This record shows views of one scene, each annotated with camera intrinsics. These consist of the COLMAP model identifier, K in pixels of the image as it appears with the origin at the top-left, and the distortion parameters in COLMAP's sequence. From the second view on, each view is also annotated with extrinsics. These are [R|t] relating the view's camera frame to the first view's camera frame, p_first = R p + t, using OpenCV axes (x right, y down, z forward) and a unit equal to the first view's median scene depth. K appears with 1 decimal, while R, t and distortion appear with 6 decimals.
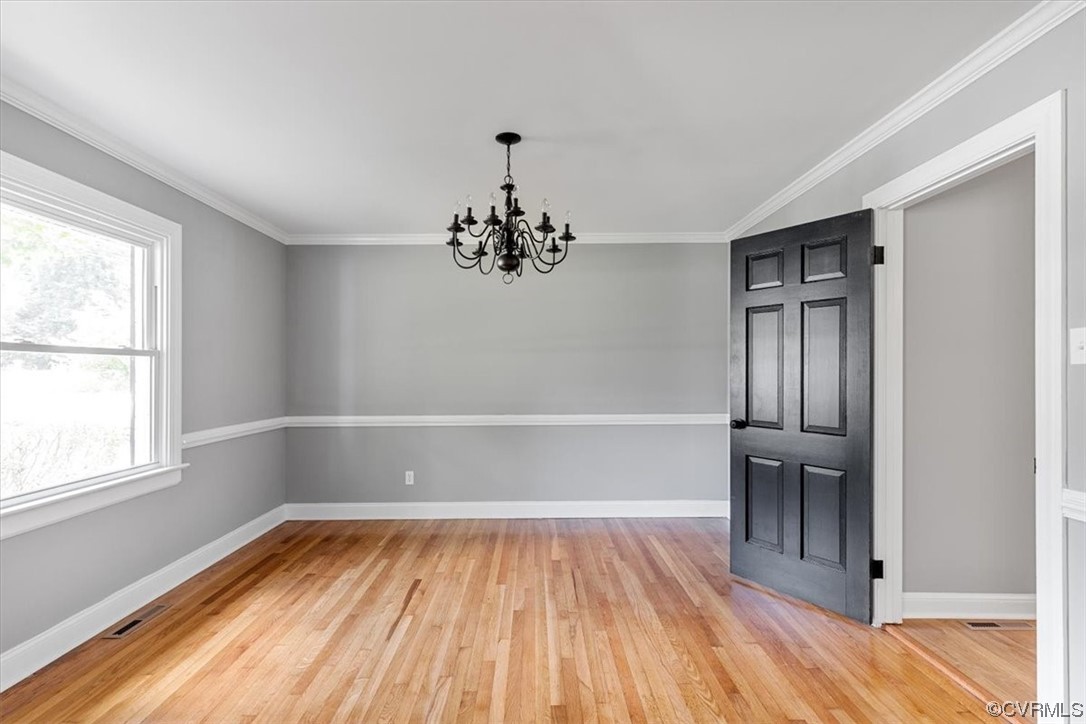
lens RADIAL K [[491.9, 0, 536.9], [0, 491.9, 373.4], [0, 0, 1]] dist [0.009755, -0.002675]
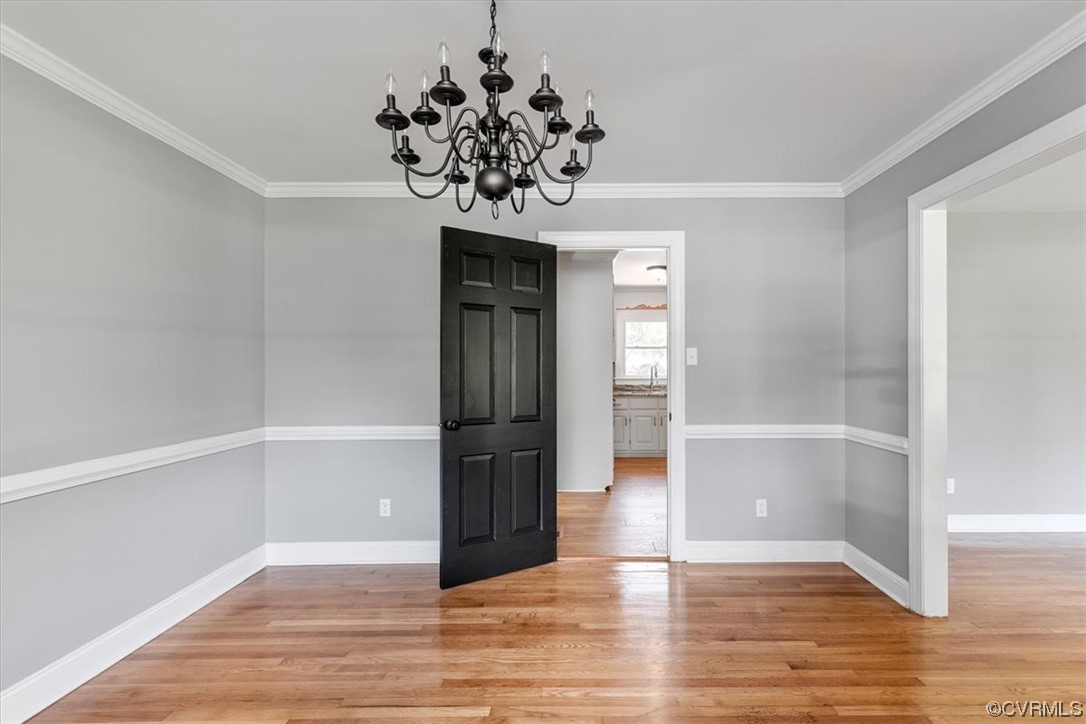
lens RADIAL K [[521.6, 0, 591.1], [0, 521.6, 368.9], [0, 0, 1]] dist [0.004445, -0.000358]
pose [[-0.022821, 0.006174, 0.999721, -0.606789], [-0.003543, 0.999974, -0.006256, 0.001647], [-0.999733, -0.003685, -0.022799, 0.787931]]
